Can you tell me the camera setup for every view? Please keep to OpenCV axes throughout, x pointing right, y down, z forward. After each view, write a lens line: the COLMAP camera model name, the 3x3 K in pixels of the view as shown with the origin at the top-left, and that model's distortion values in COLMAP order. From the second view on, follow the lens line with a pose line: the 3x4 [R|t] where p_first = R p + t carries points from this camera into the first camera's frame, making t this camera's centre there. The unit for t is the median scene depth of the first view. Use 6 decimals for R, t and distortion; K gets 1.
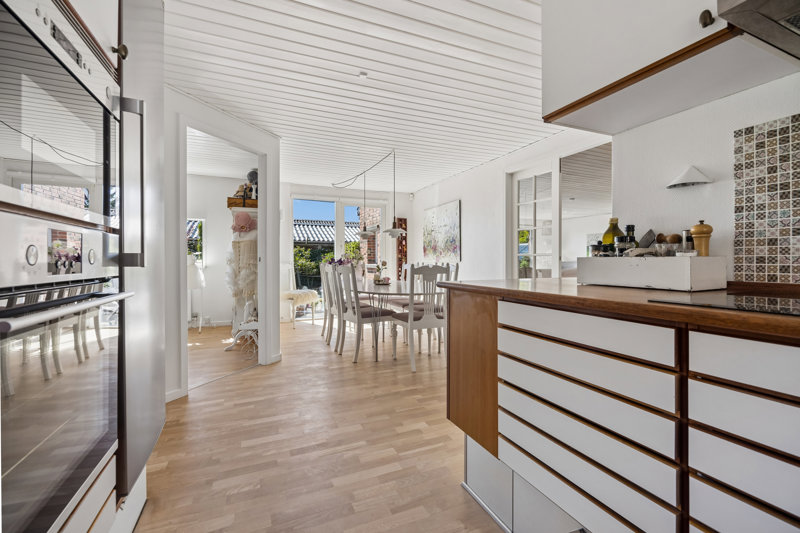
lens RADIAL K [[340.3, 0, 399.3], [0, 340.3, 261.6], [0, 0, 1]] dist [-0.000598, -0.000041]
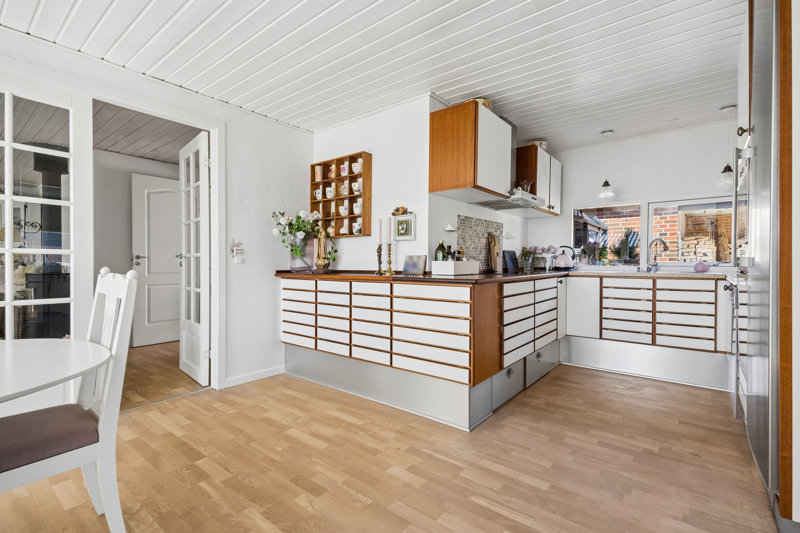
lens RADIAL K [[369.6, 0, 400.5], [0, 369.6, 266.1], [0, 0, 1]] dist [0.005796, 0.000296]
pose [[-0.480656, -0.007371, 0.876878, -0.486529], [0.000976, 0.999960, 0.008940, -0.000283], [-0.876909, 0.005153, -0.480629, 0.989372]]
